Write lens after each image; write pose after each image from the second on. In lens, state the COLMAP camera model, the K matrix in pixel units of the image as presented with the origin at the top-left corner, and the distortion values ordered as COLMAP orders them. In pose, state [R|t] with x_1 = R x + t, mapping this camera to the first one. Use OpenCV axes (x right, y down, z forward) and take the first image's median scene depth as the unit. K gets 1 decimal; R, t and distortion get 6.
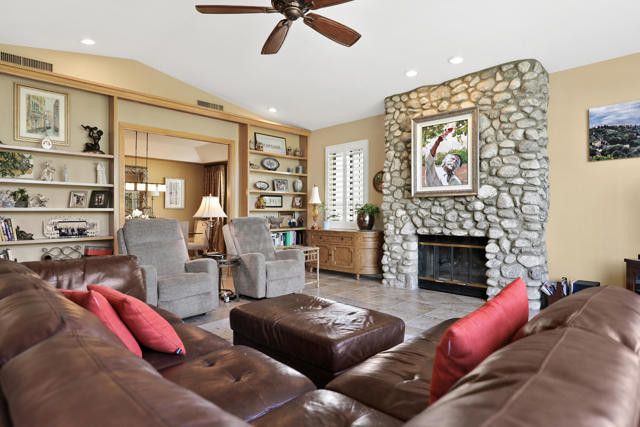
lens RADIAL K [[354.5, 0, 320.0], [0, 354.5, 213.5], [0, 0, 1]] dist [0.002075, 0.000360]
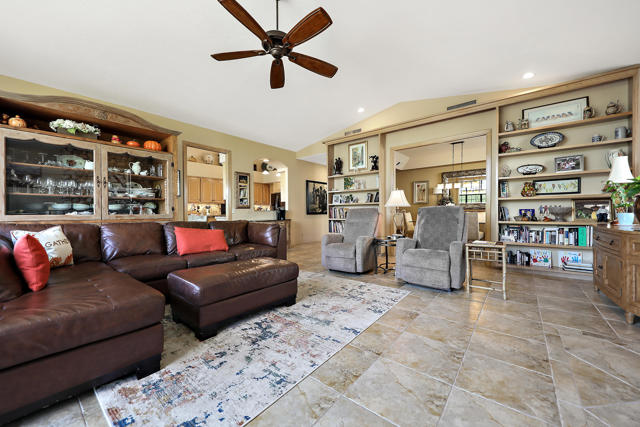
lens RADIAL K [[236.3, 0, 320.0], [0, 236.3, 213.5], [0, 0, 1]] dist [0.000059, -0.000005]
pose [[0.085988, 0.017548, -0.996142, 0.373857], [0.006991, 0.999810, 0.018216, 0.013074], [0.996272, -0.008531, 0.085849, 0.478303]]
